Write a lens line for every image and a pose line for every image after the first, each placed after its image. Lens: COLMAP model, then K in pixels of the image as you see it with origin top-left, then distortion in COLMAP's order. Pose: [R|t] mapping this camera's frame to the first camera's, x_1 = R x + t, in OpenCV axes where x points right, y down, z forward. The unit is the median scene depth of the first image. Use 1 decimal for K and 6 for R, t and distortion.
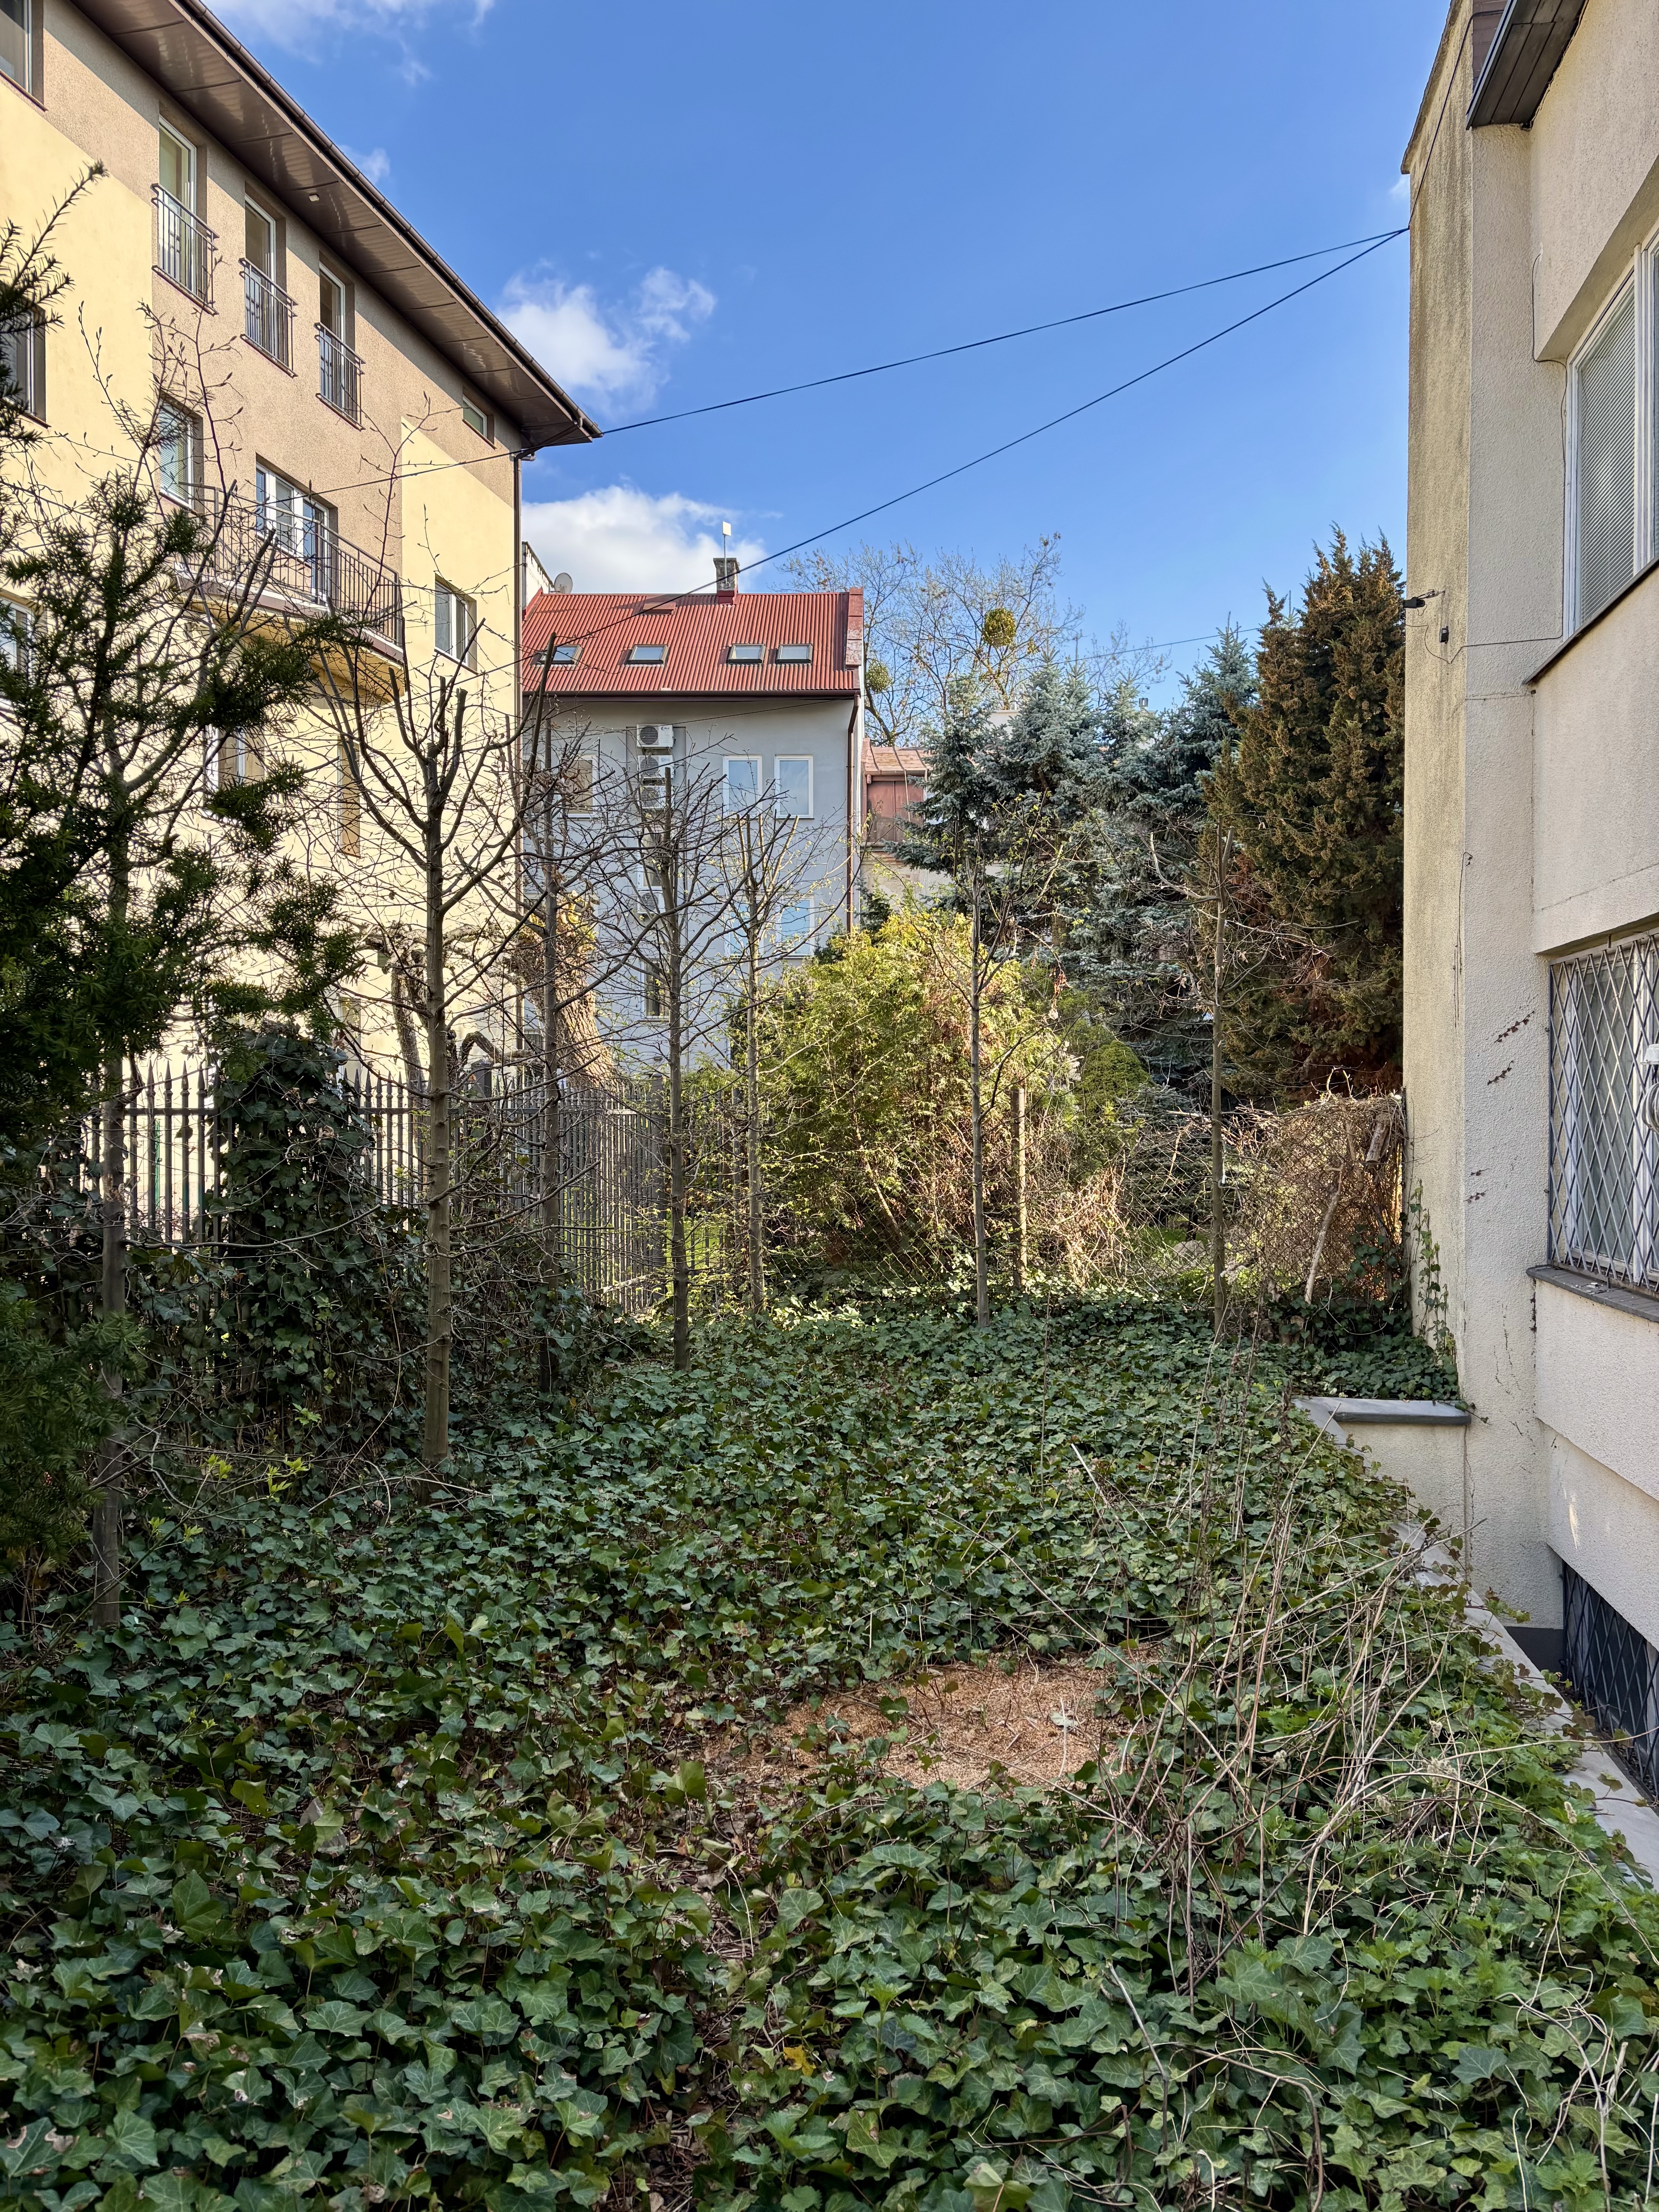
lens RADIAL K [[1690.0, 0, 866.2], [0, 1690.0, 1094.3], [0, 0, 1]] dist [0.065198, -0.048934]
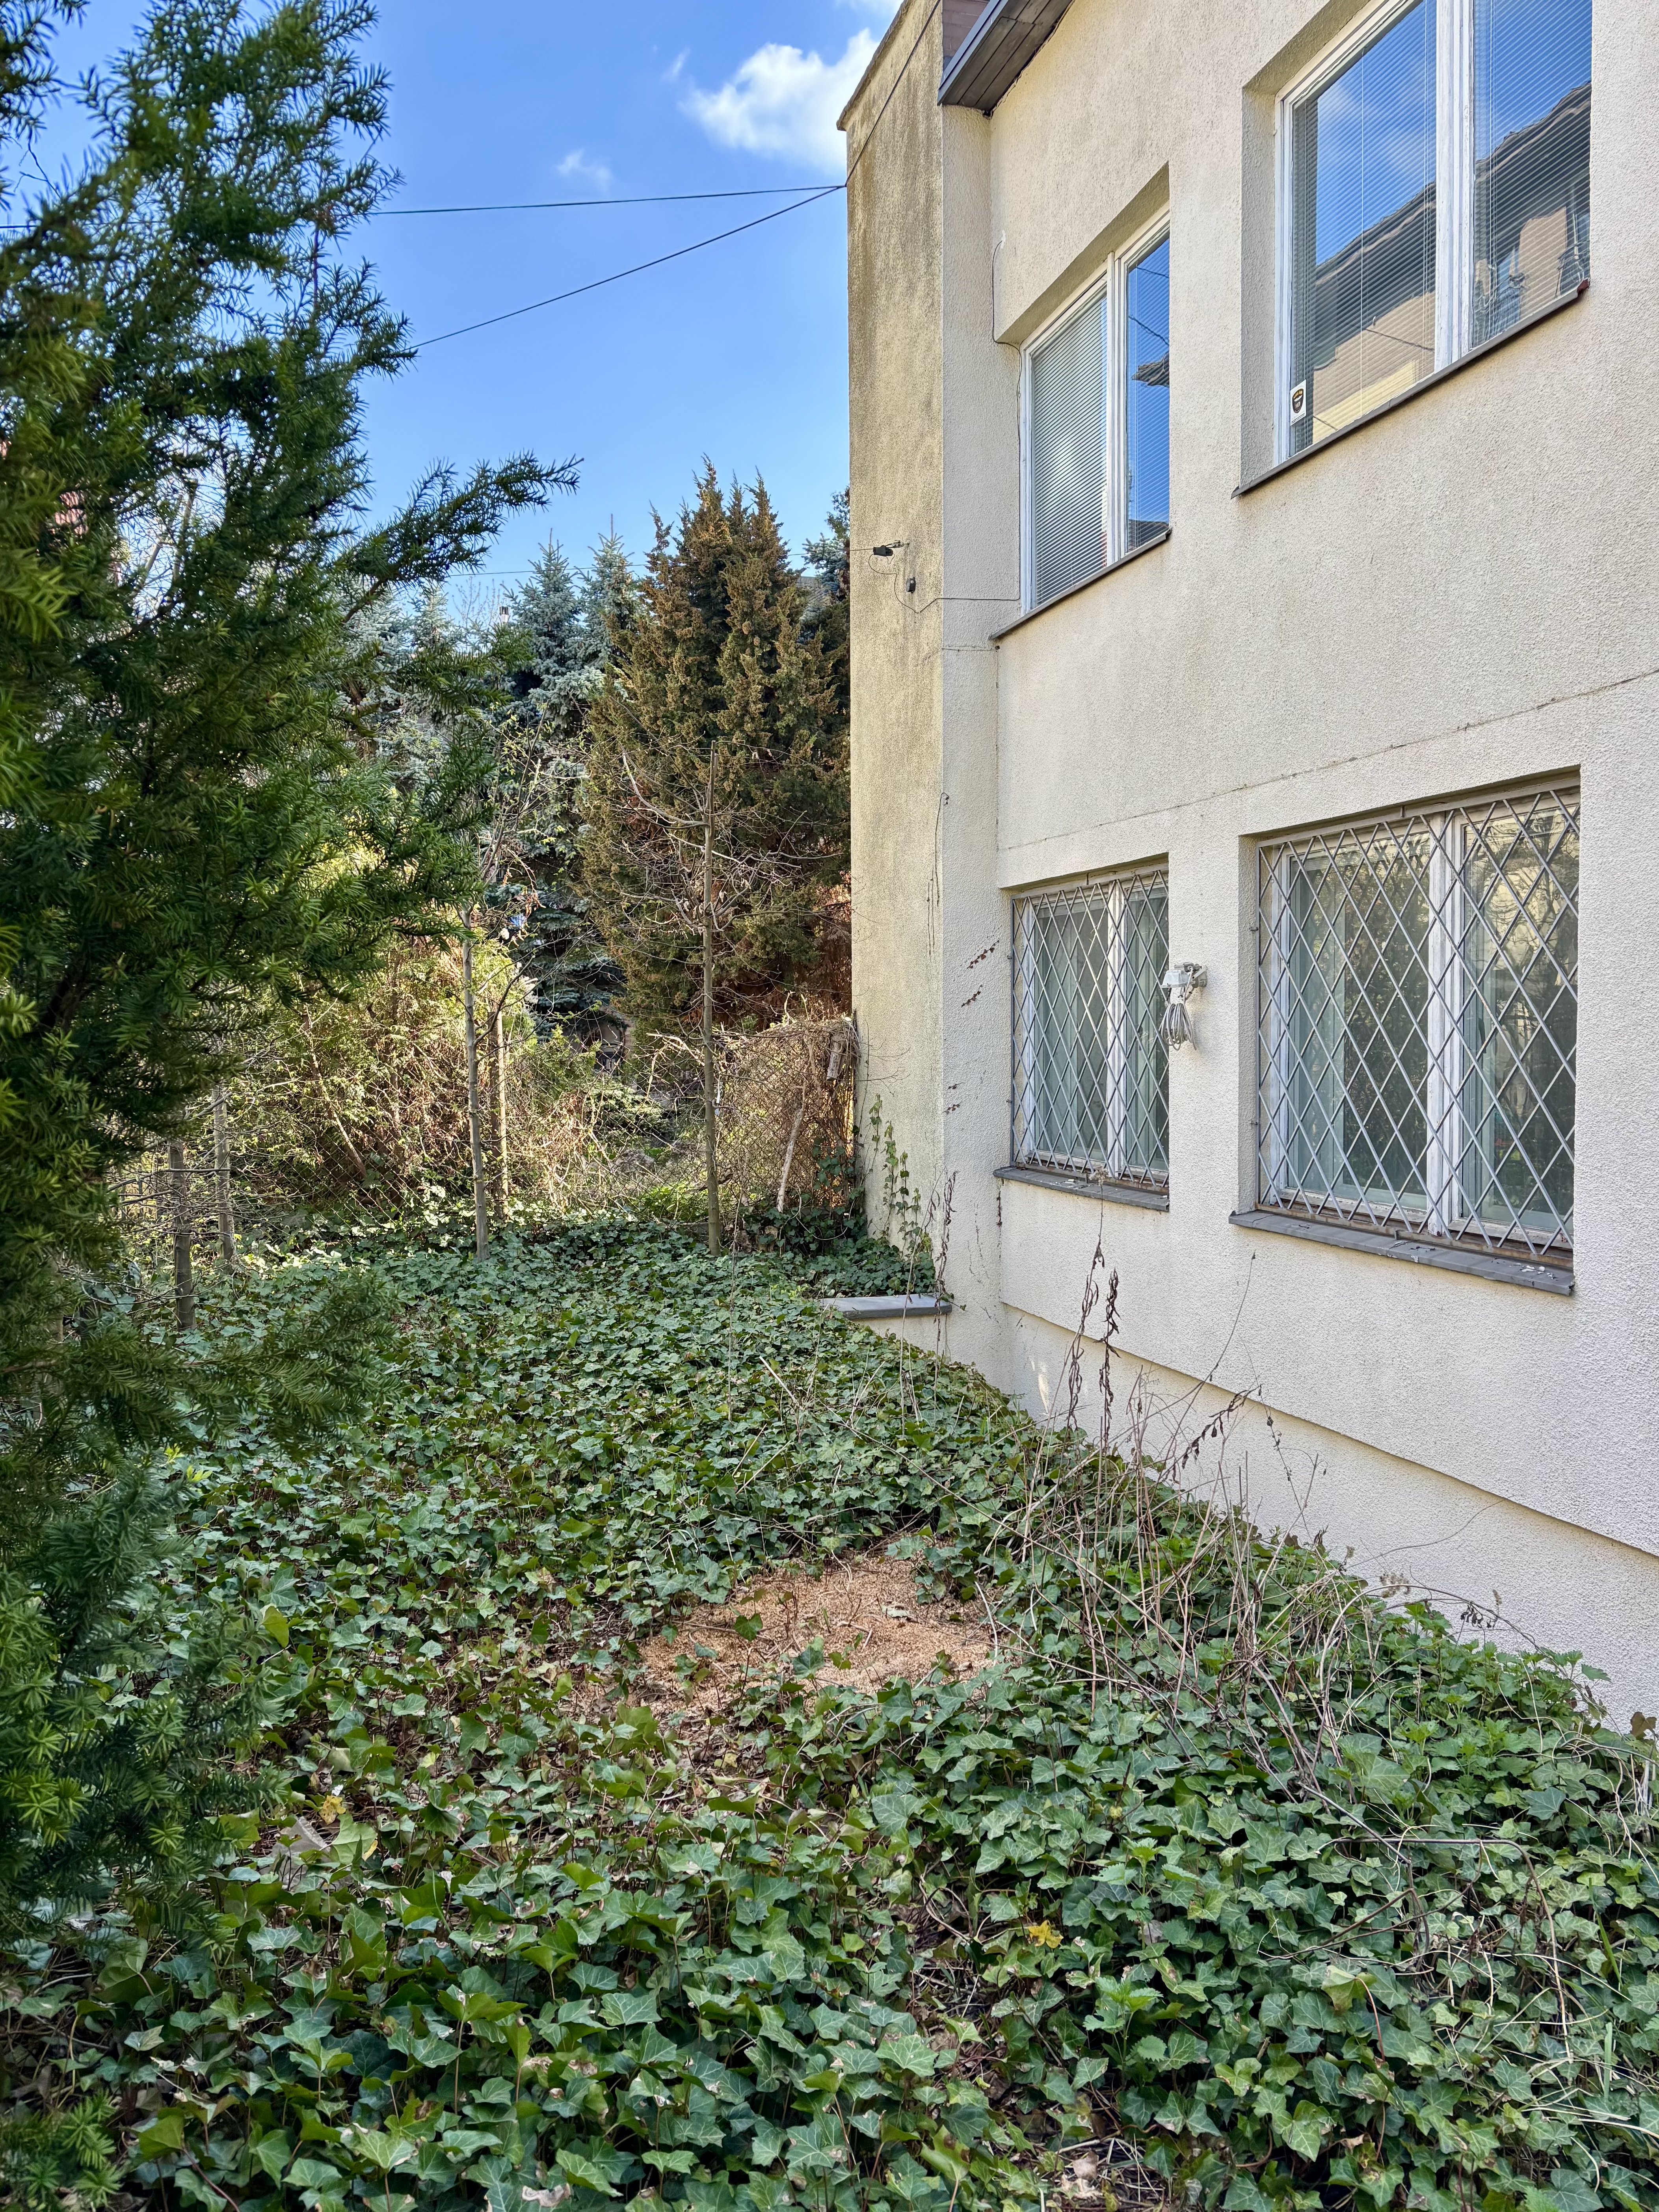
lens RADIAL K [[1690.1, 0, 883.3], [0, 1690.1, 1100.1], [0, 0, 1]] dist [0.065198, -0.048934]
pose [[0.900688, -0.027938, 0.433567, -0.152150], [0.006859, 0.998720, 0.050106, -0.000032], [-0.434412, -0.042156, 0.899727, 0.032738]]
